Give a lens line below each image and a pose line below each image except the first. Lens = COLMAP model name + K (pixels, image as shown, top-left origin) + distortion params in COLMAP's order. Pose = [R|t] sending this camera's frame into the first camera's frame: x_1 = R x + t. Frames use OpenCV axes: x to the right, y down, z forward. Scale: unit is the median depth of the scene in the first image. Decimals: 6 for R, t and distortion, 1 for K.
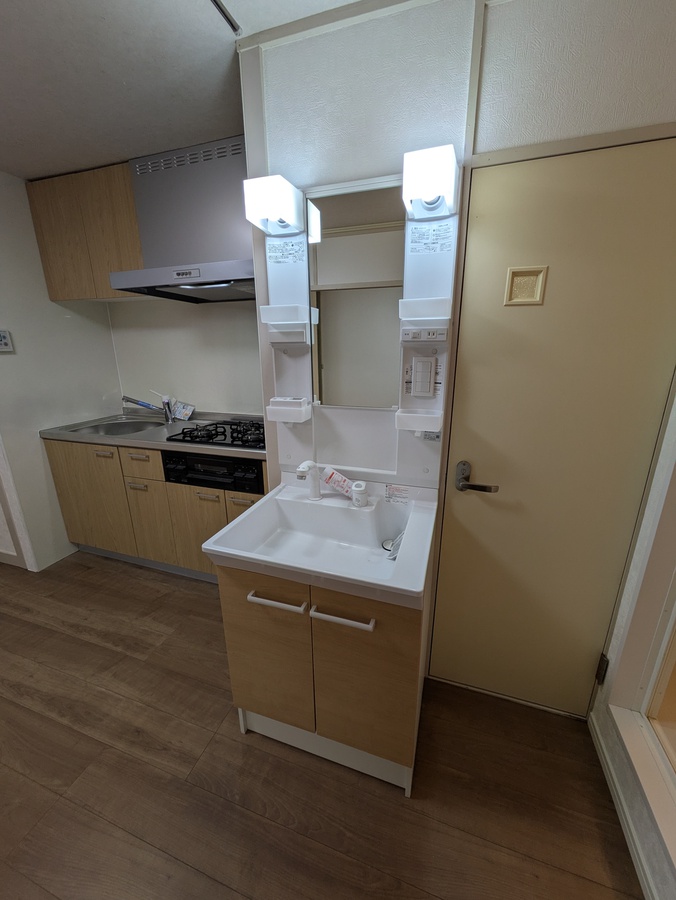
lens RADIAL K [[356.4, 0, 342.2], [0, 356.4, 451.4], [0, 0, 1]] dist [-0.004106, 0.001947]
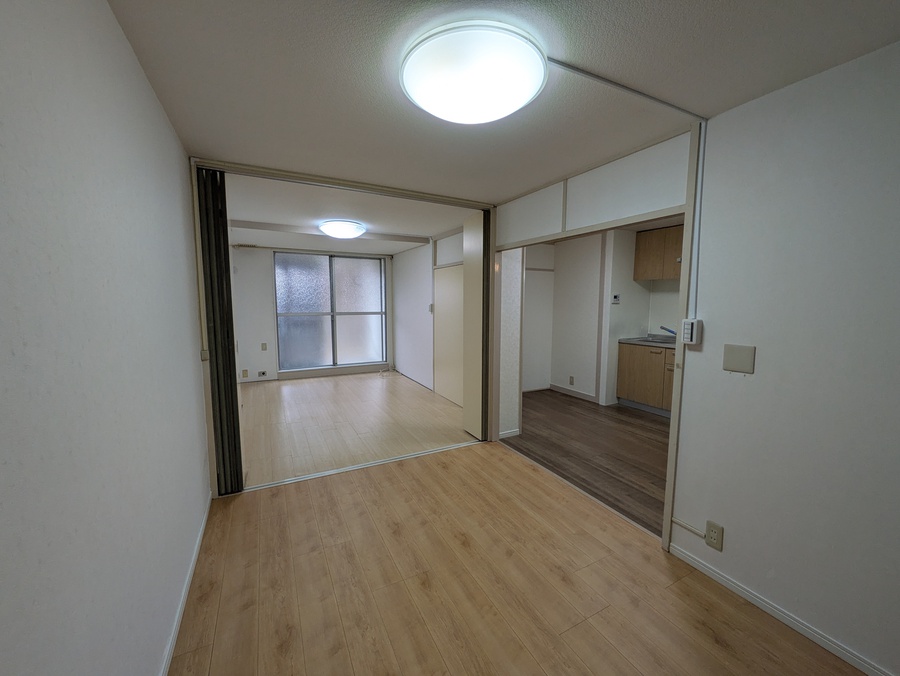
lens RADIAL K [[356.4, 0, 449.6], [0, 356.4, 339.9], [0, 0, 1]] dist [-0.004106, 0.001947]
pose [[0.722309, 0.079986, -0.686930, -0.192857], [-0.202202, 0.974310, -0.099167, 0.618846], [0.661350, 0.210528, 0.719926, -2.062334]]
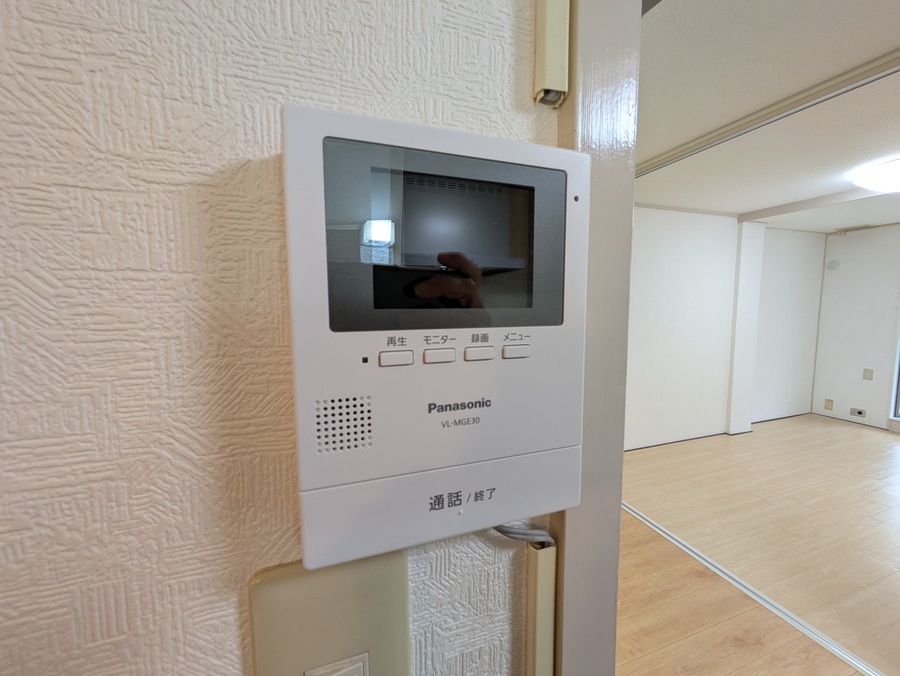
lens RADIAL K [[356.4, 0, 452.0], [0, 356.4, 333.5], [0, 0, 1]] dist [-0.004106, 0.001947]
pose [[-0.791878, 0.055987, -0.608108, -0.339527], [-0.171891, 0.935092, 0.309929, 0.074210], [0.585989, 0.349954, -0.730855, -0.337886]]
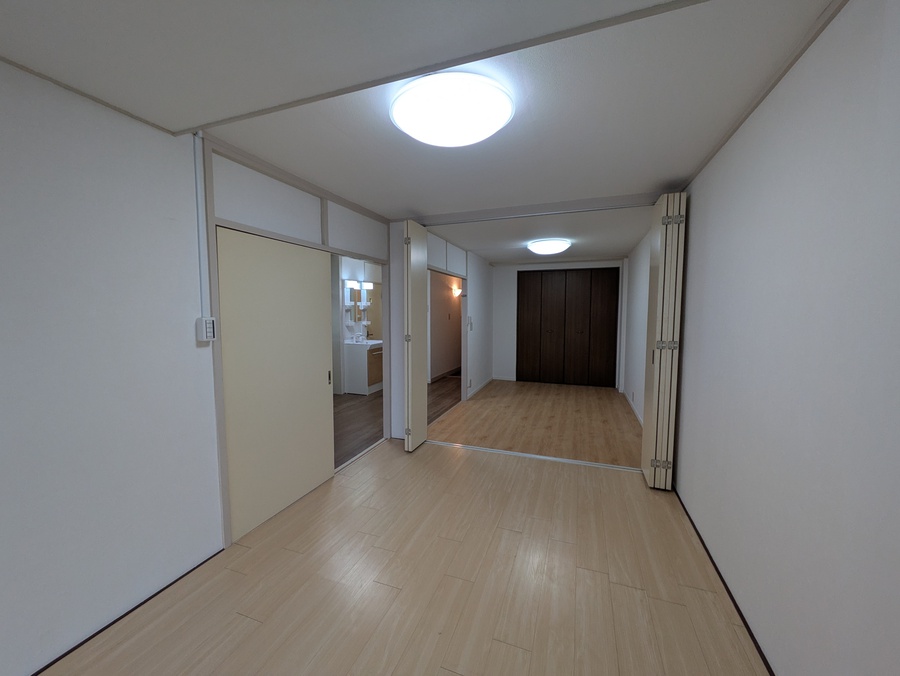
lens RADIAL K [[356.4, 0, 443.1], [0, 356.4, 335.5], [0, 0, 1]] dist [-0.004106, 0.001947]
pose [[0.043114, -0.073672, 0.996350, -4.616152], [0.285988, 0.956455, 0.058347, 0.102986], [-0.957263, 0.282428, 0.062306, -0.377319]]
